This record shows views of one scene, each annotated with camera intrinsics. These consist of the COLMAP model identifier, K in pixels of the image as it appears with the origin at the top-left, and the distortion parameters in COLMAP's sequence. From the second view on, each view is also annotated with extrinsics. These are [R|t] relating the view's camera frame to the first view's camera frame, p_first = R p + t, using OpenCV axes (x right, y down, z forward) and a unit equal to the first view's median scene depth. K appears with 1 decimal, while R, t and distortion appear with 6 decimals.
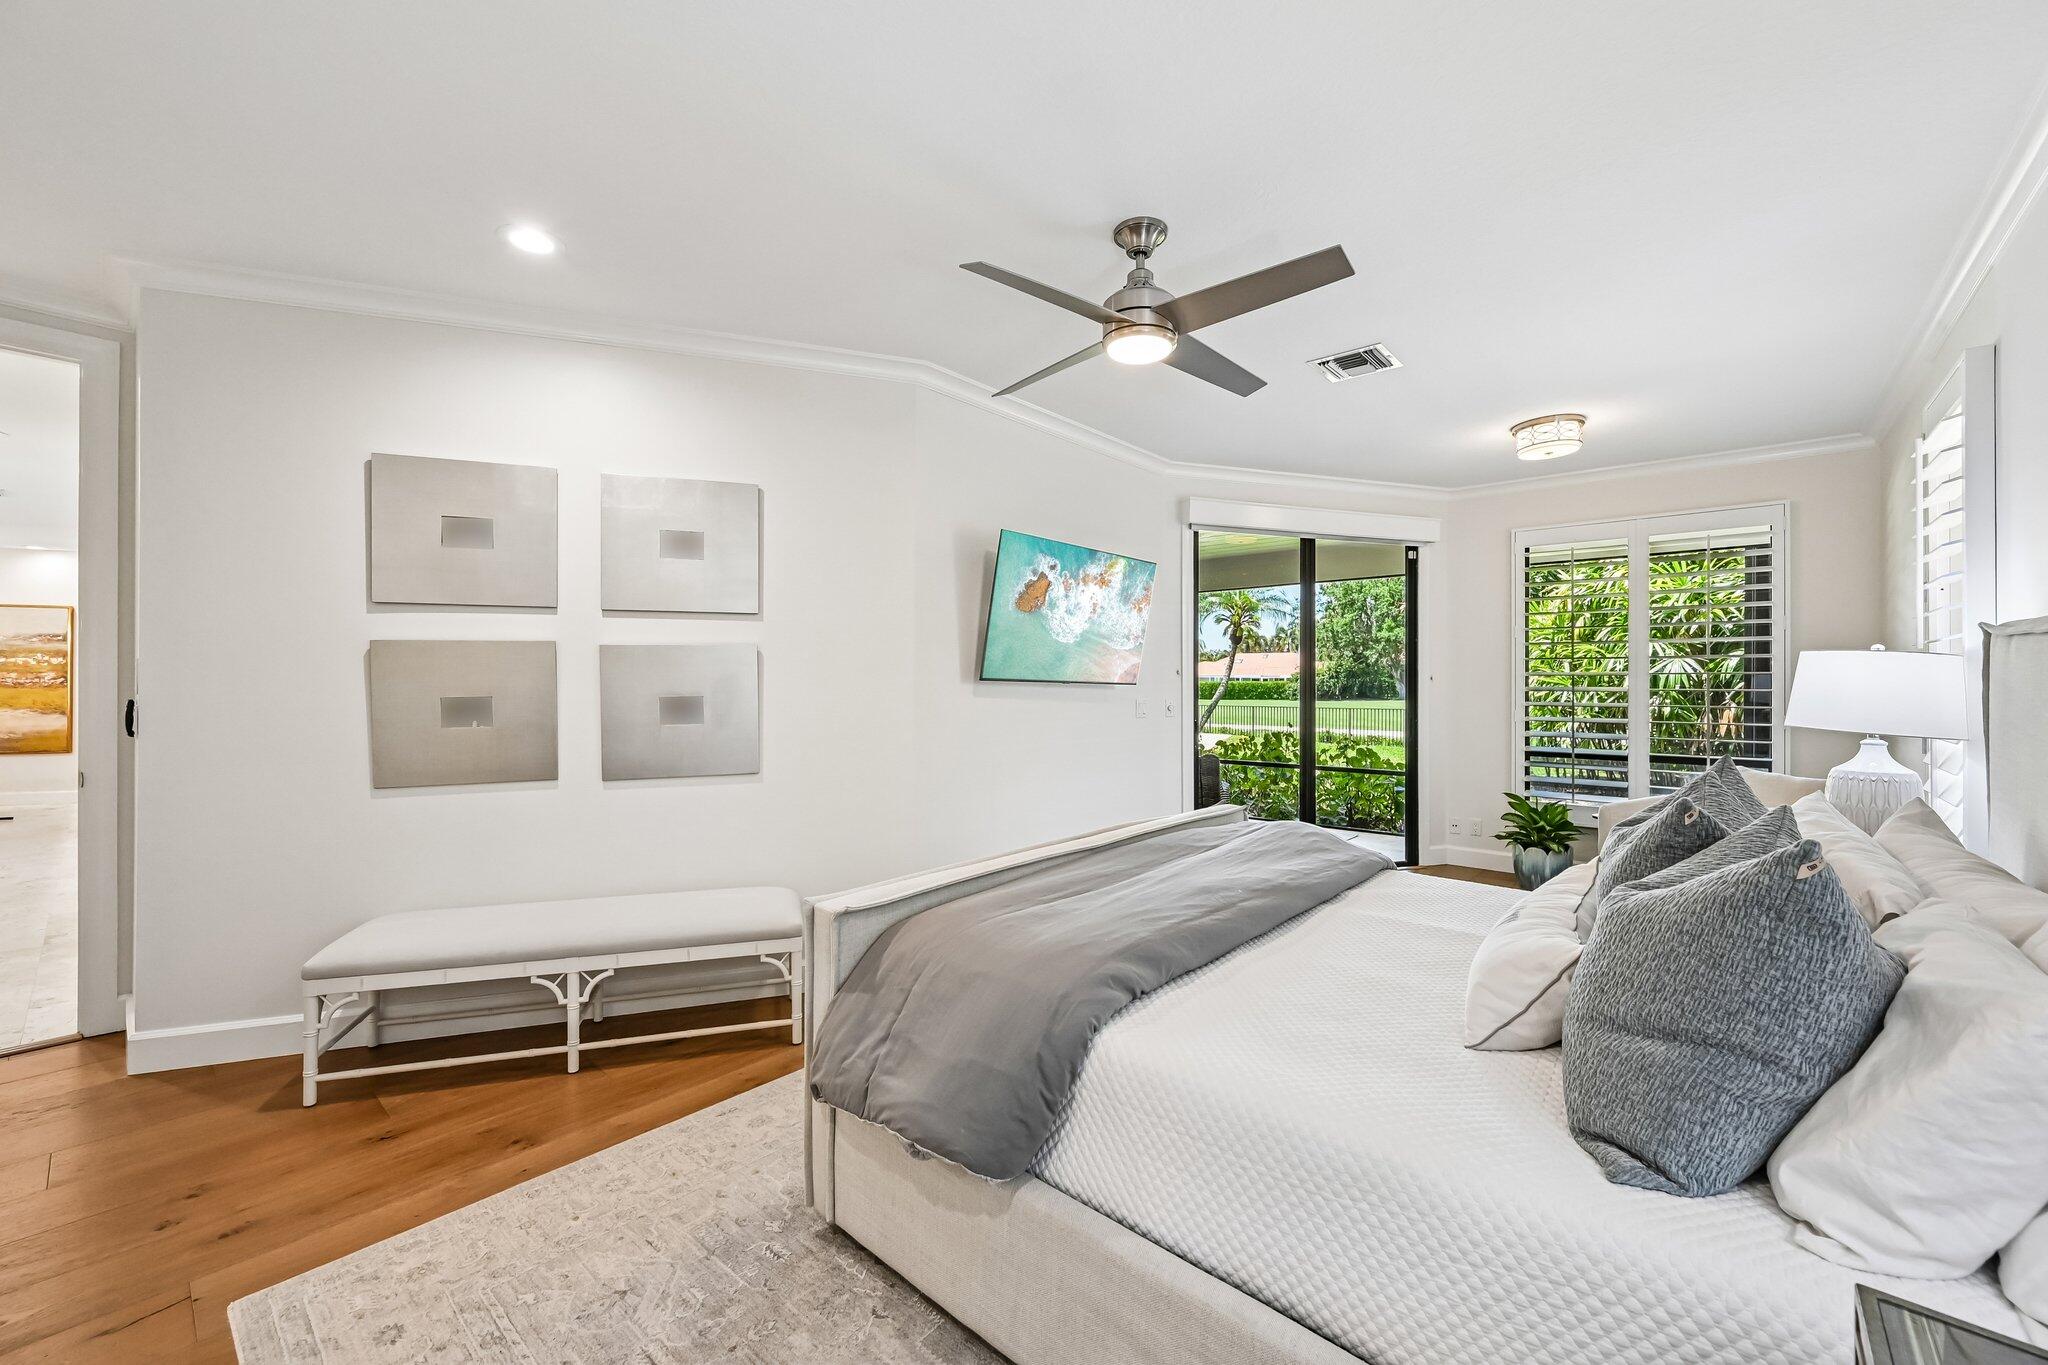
lens RADIAL K [[810.9, 0, 1025.1], [0, 810.9, 689.6], [0, 0, 1]] dist [0.001706, -0.000369]
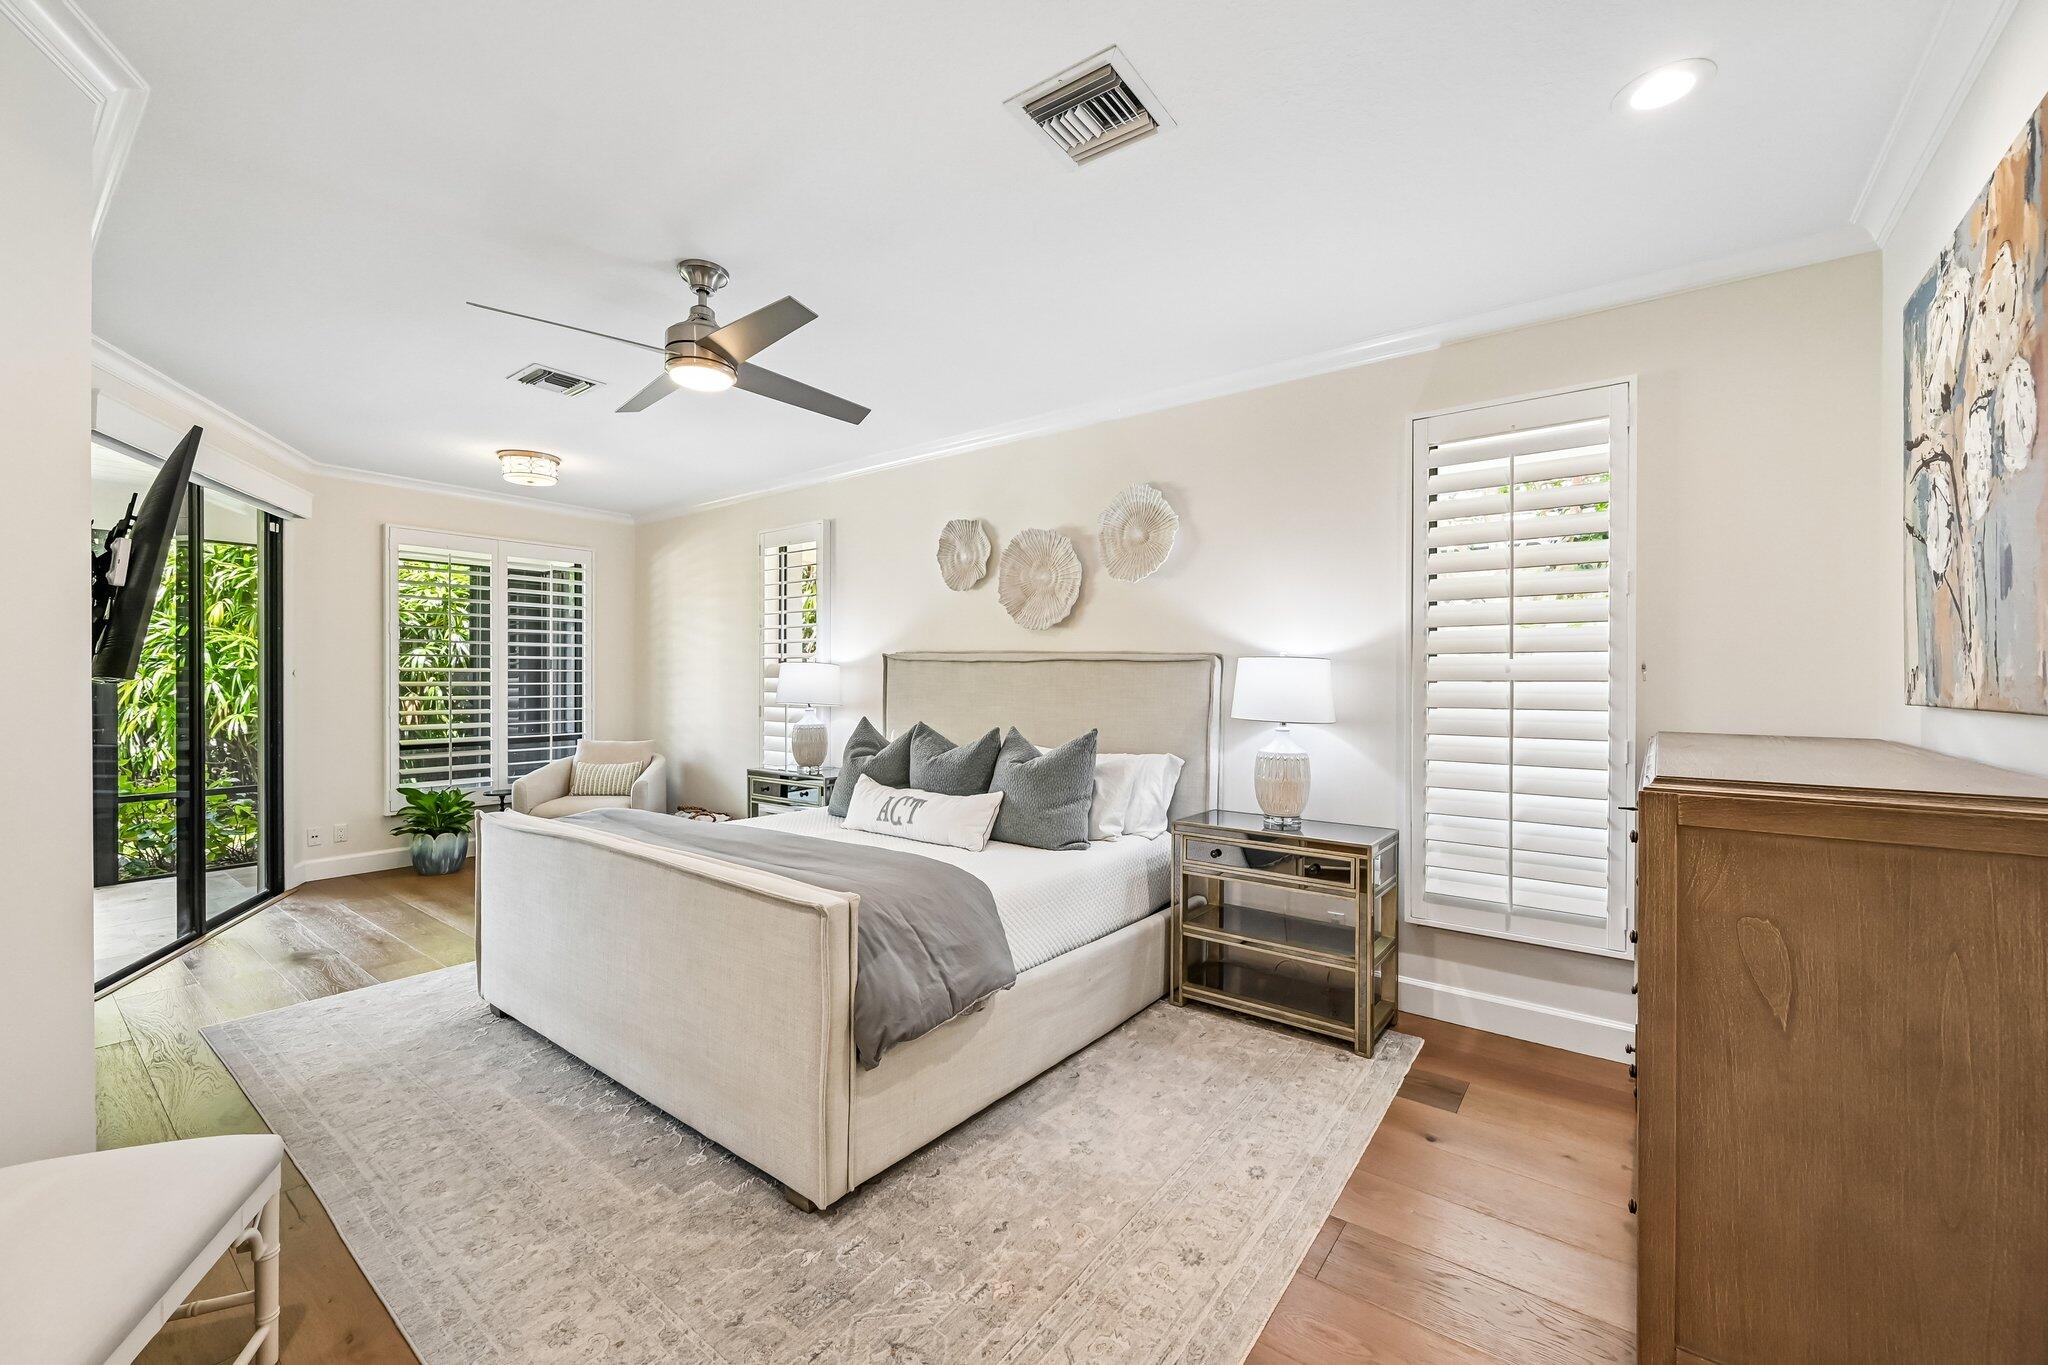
lens RADIAL K [[810.9, 0, 1020.6], [0, 810.9, 682.4], [0, 0, 1]] dist [0.001706, -0.000369]
pose [[-0.065778, -0.001919, 0.997832, -0.479194], [0.002559, 0.999995, 0.002092, -0.003559], [-0.997831, 0.002691, -0.065773, 0.309233]]
